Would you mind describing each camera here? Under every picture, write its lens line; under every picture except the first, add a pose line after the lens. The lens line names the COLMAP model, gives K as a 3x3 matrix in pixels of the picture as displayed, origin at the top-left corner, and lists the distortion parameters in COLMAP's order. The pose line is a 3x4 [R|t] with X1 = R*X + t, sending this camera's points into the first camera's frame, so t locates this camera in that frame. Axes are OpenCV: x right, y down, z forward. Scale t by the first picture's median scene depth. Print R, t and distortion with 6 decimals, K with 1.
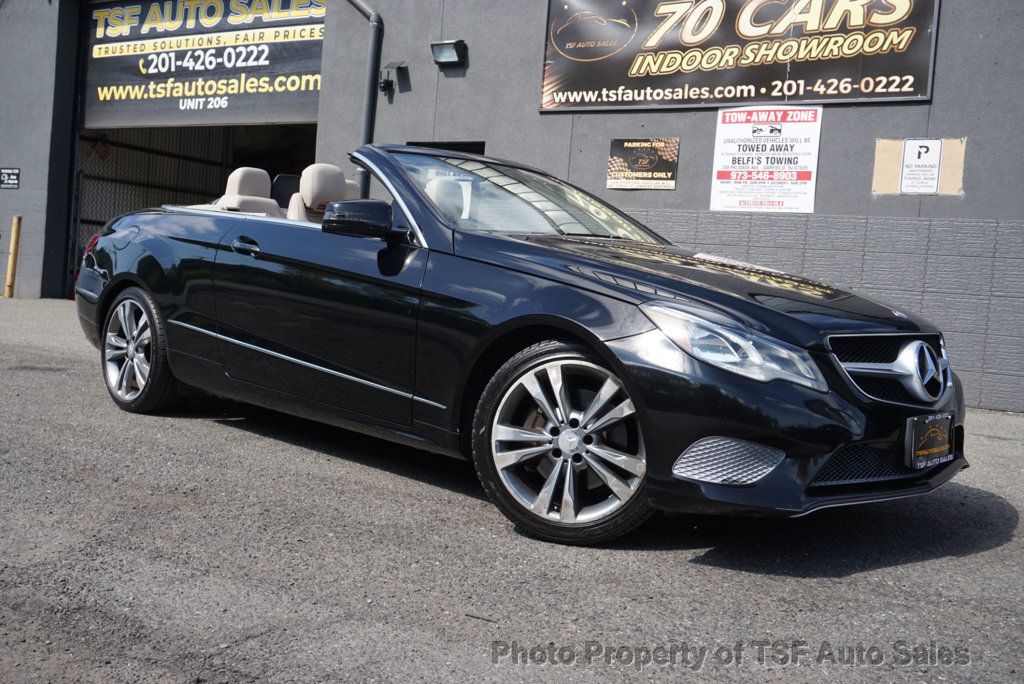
lens RADIAL K [[1048.2, 0, 513.9], [0, 1048.2, 342.2], [0, 0, 1]] dist [0.002651, 0.000000]
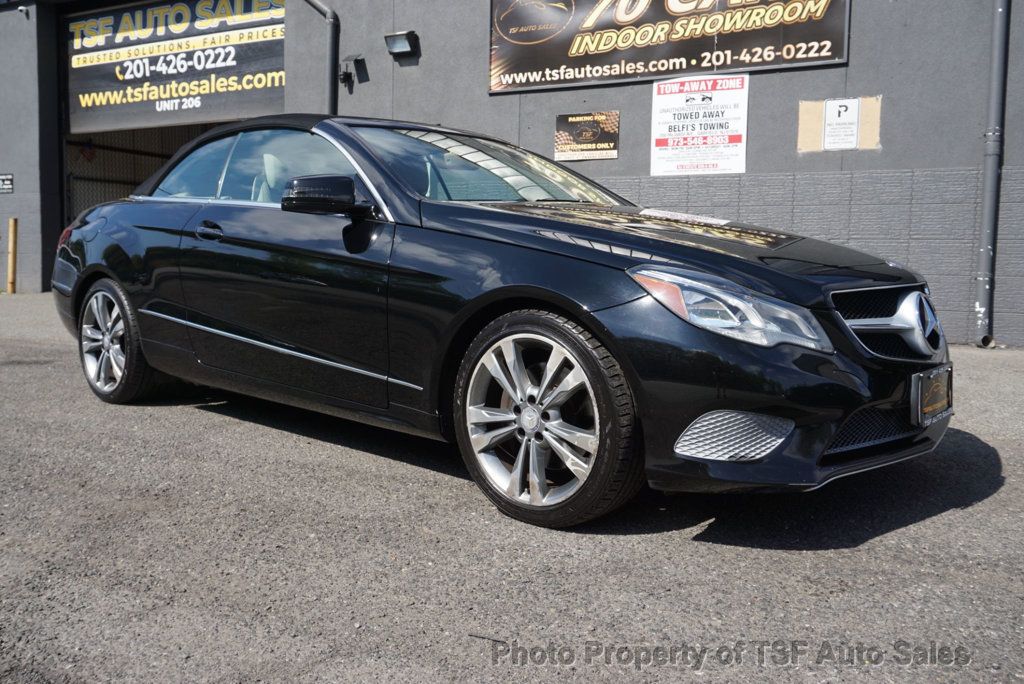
lens RADIAL K [[890.2, 0, 514.0], [0, 890.2, 342.3], [0, 0, 1]] dist [-0.017585, 0.027770]
pose [[0.997030, -0.063125, 0.044125, -0.007213], [0.061058, 0.997040, 0.046734, -0.004579], [-0.046944, -0.043901, 0.997932, 0.075123]]
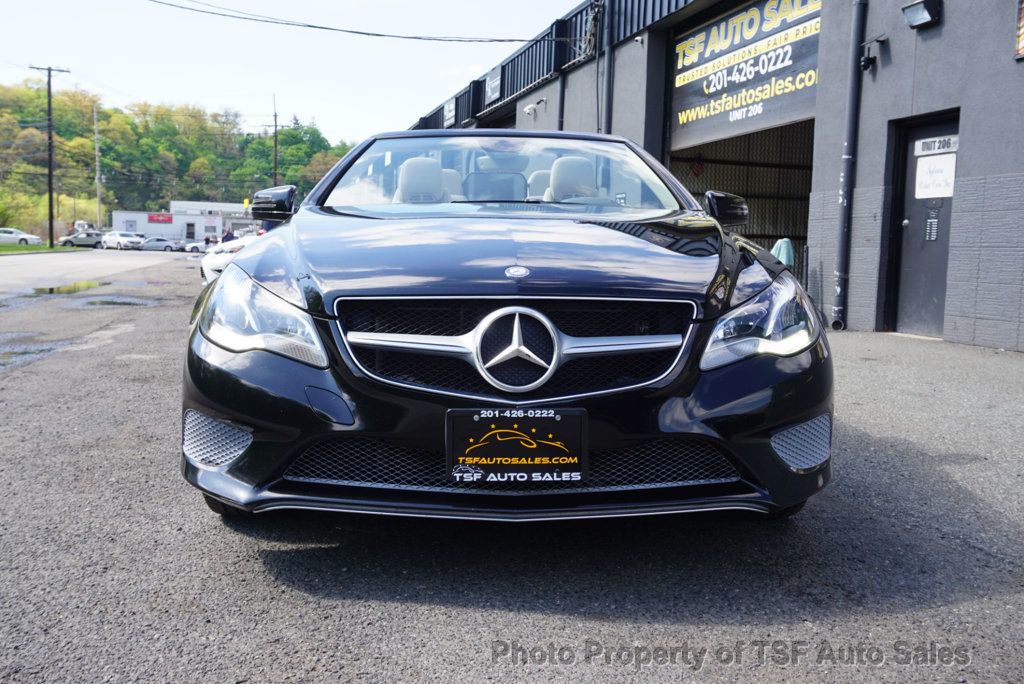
lens RADIAL K [[988.9, 0, 512.5], [0, 988.9, 335.7], [0, 0, 1]] dist [0.012565, 0.000000]
pose [[0.715736, -0.000128, -0.698371, 0.320707], [-0.009430, 0.999907, -0.009848, 0.010103], [0.698308, 0.013635, 0.715668, 0.184960]]
